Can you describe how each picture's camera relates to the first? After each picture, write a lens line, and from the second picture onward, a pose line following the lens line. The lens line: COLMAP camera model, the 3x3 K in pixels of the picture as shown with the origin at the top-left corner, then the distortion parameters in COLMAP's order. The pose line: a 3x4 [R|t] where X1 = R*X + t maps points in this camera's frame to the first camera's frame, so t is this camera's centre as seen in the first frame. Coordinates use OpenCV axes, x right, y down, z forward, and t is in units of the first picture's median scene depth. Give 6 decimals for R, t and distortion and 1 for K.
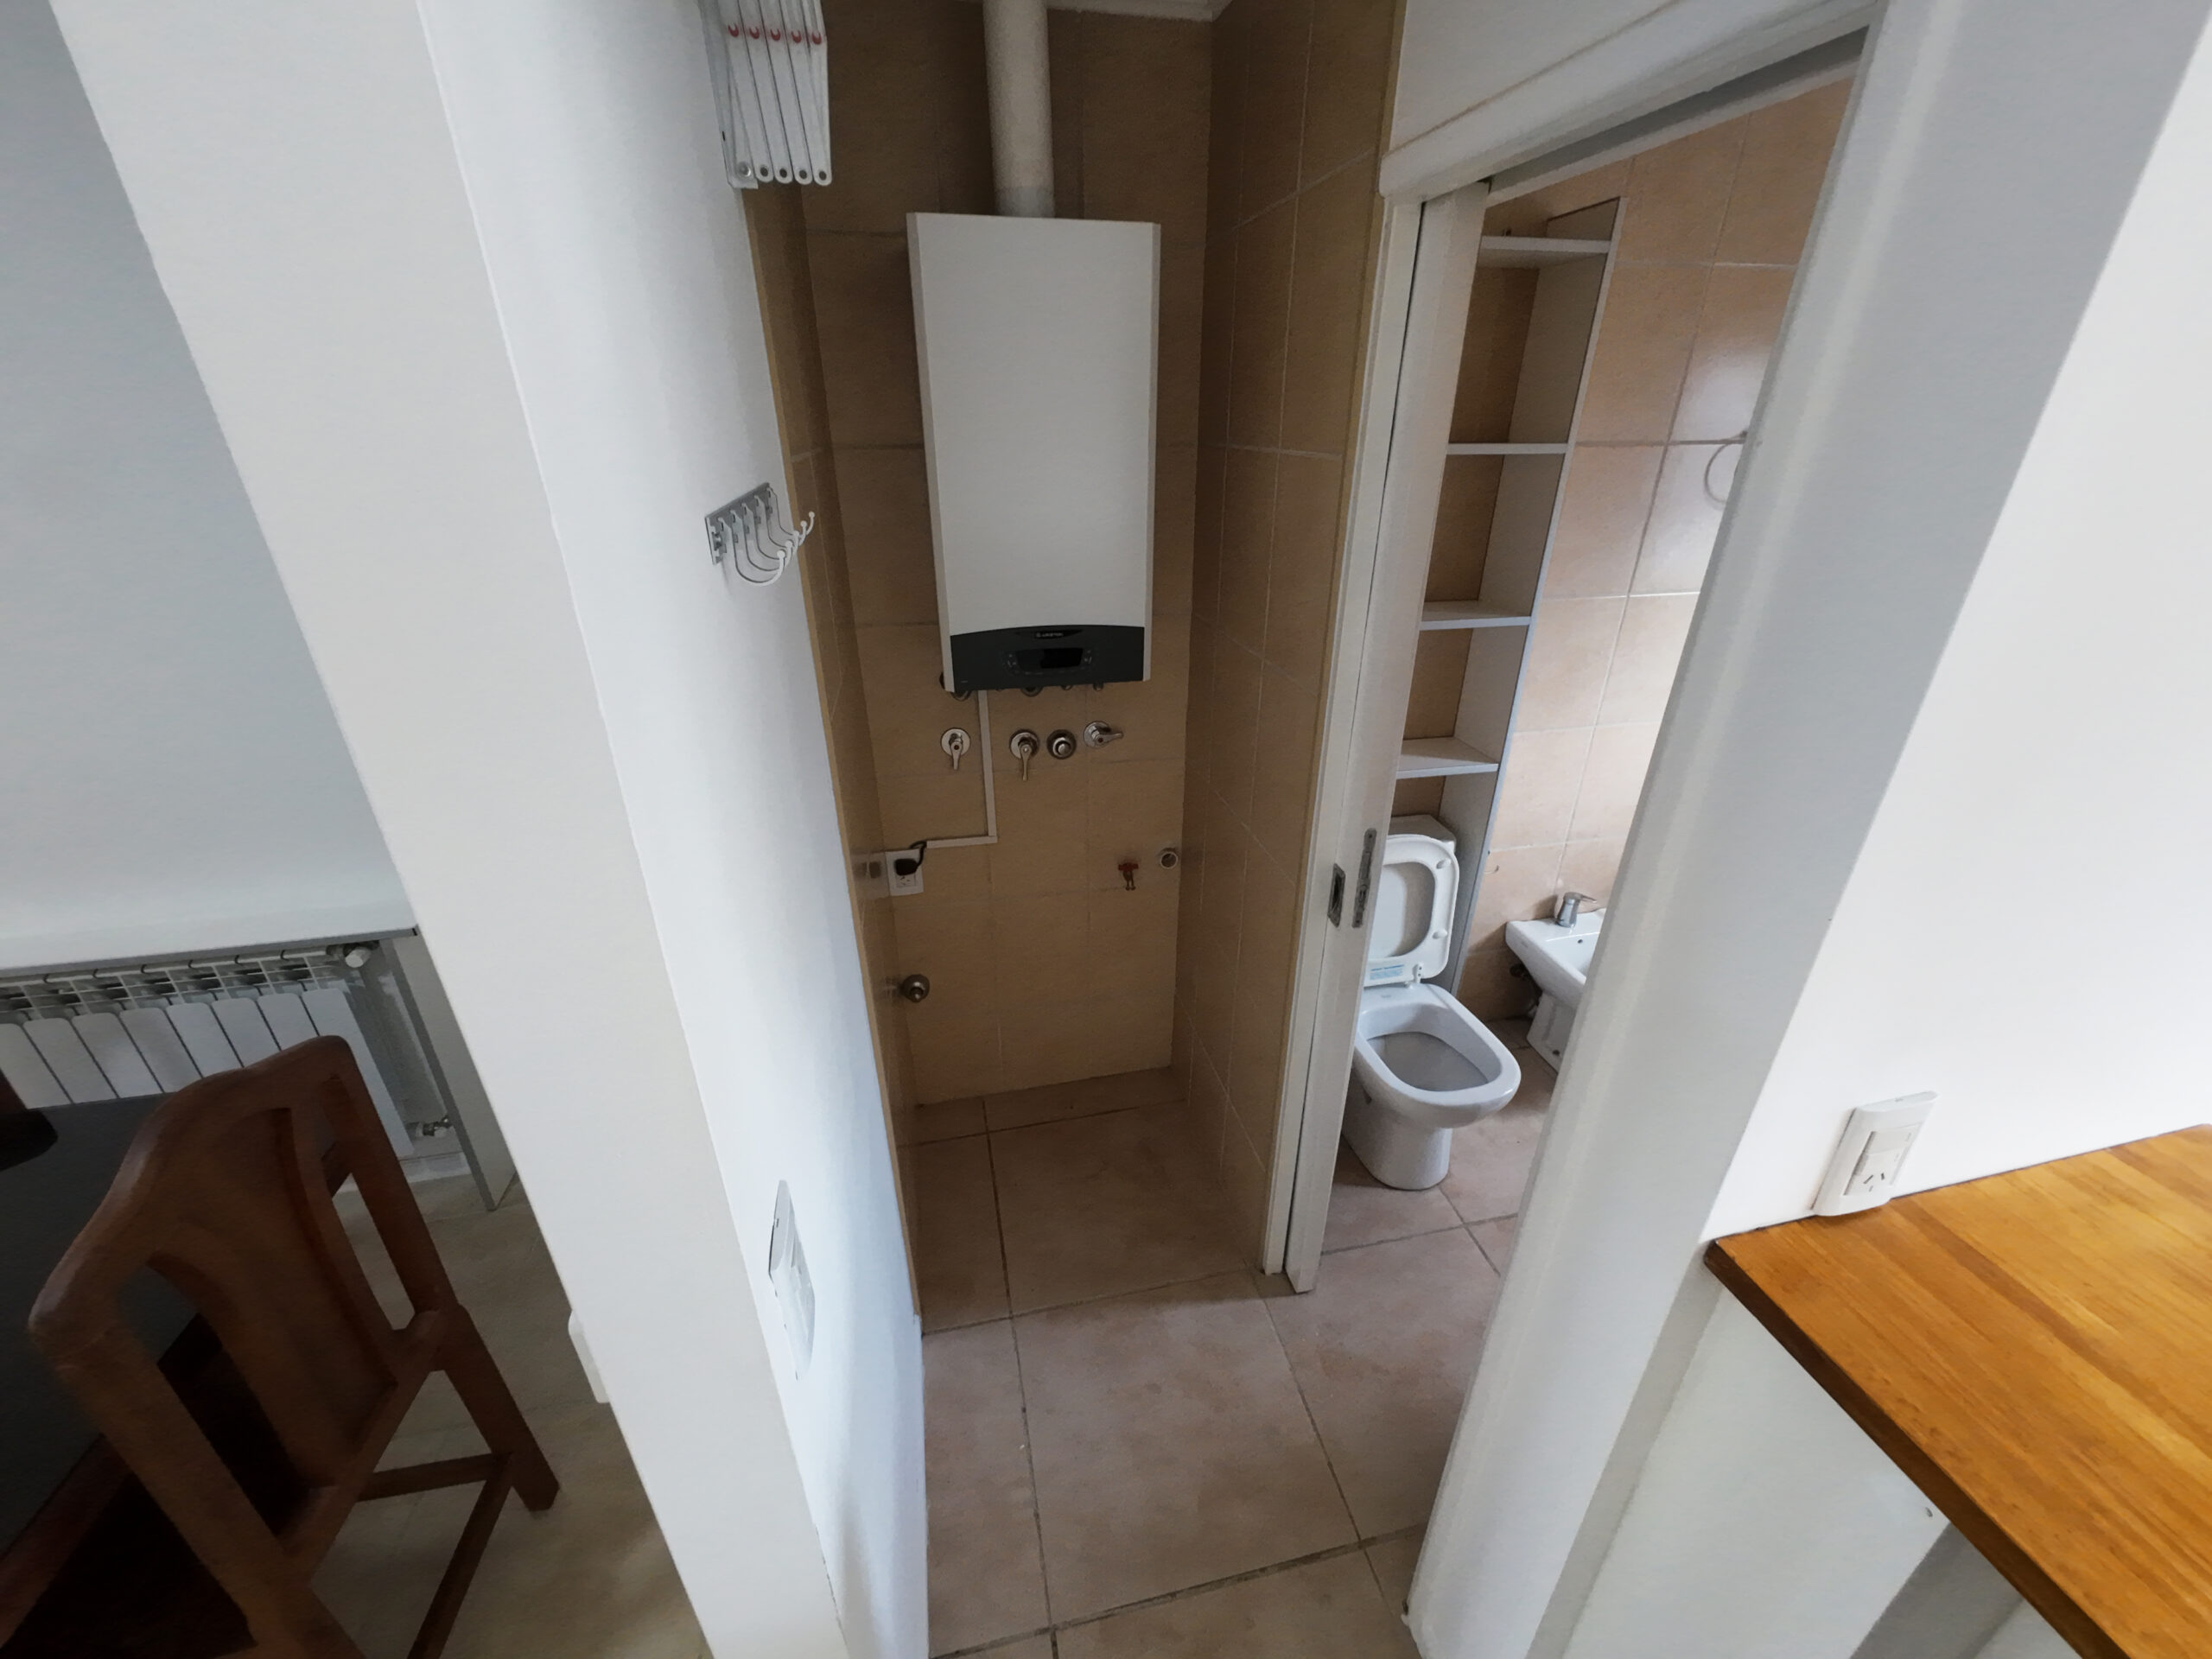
lens RADIAL K [[857.8, 0, 1113.5], [0, 857.8, 830.5], [0, 0, 1]] dist [-0.003682, 0.001635]
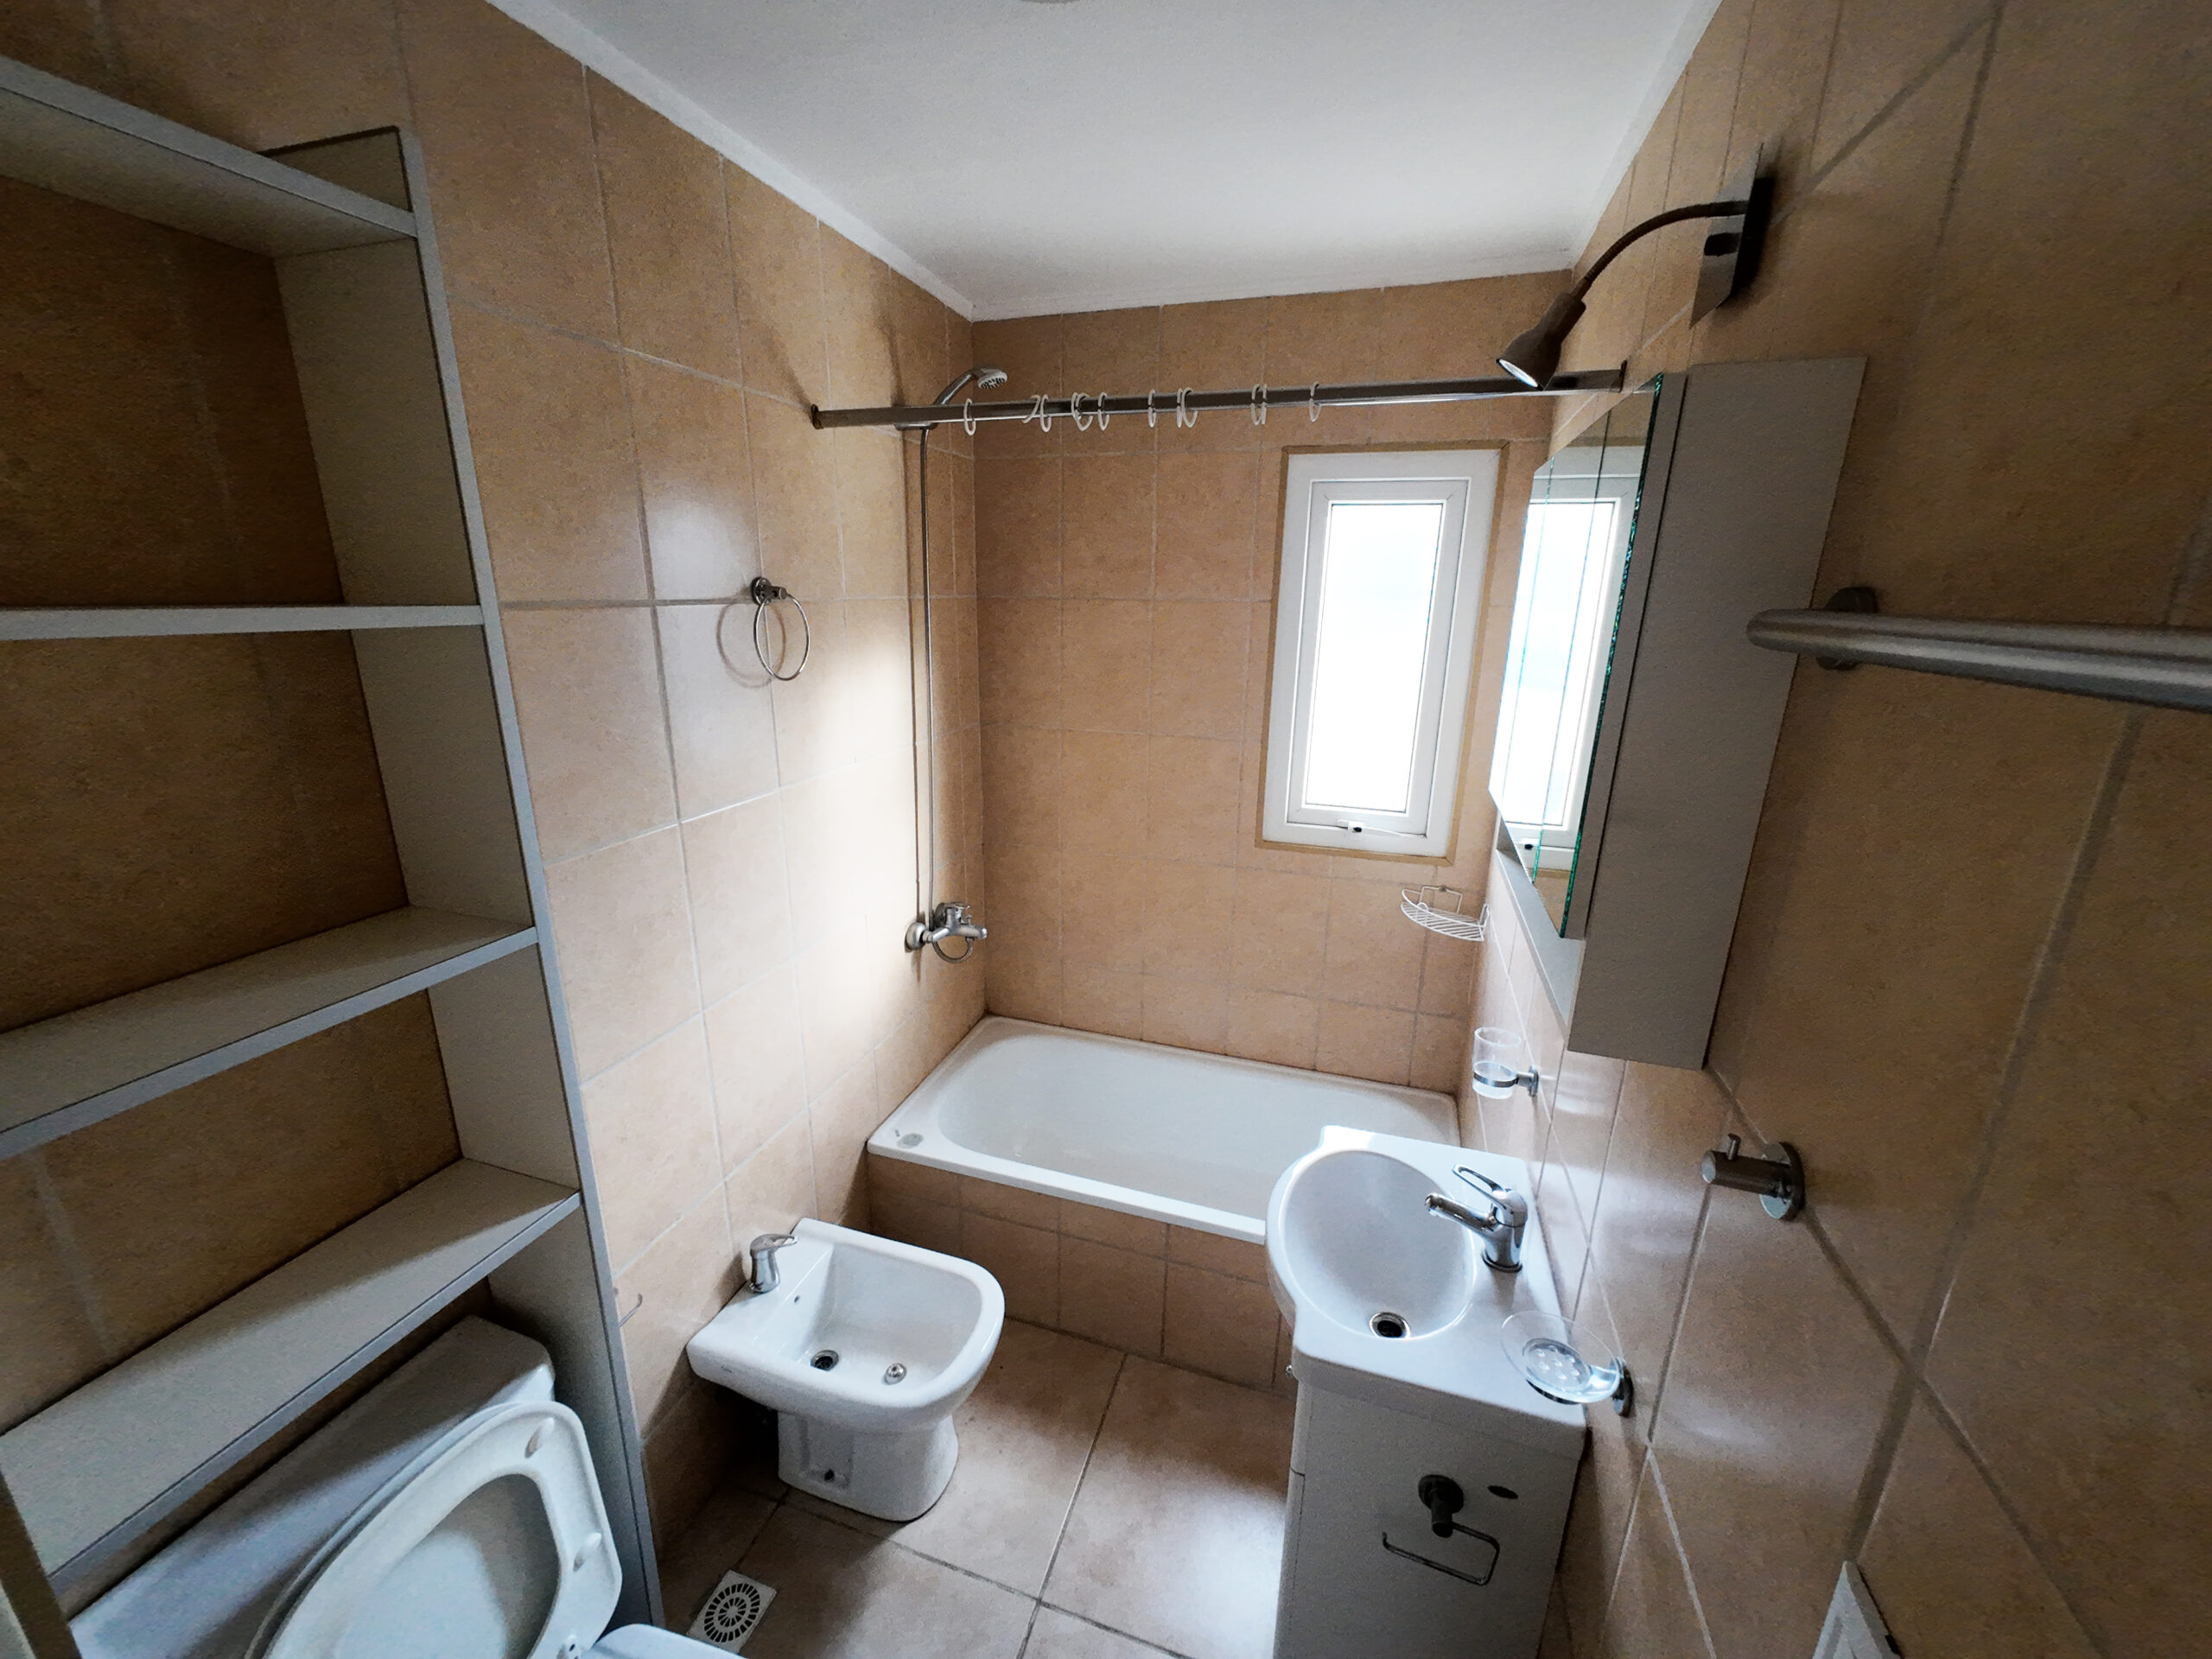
lens RADIAL K [[857.8, 0, 1110.4], [0, 857.8, 826.0], [0, 0, 1]] dist [-0.003682, 0.001635]
pose [[0.495238, -0.223697, 0.839464, 0.218751], [0.362372, 0.931398, 0.034415, -0.178953], [-0.789573, 0.287155, 0.542325, 0.394259]]
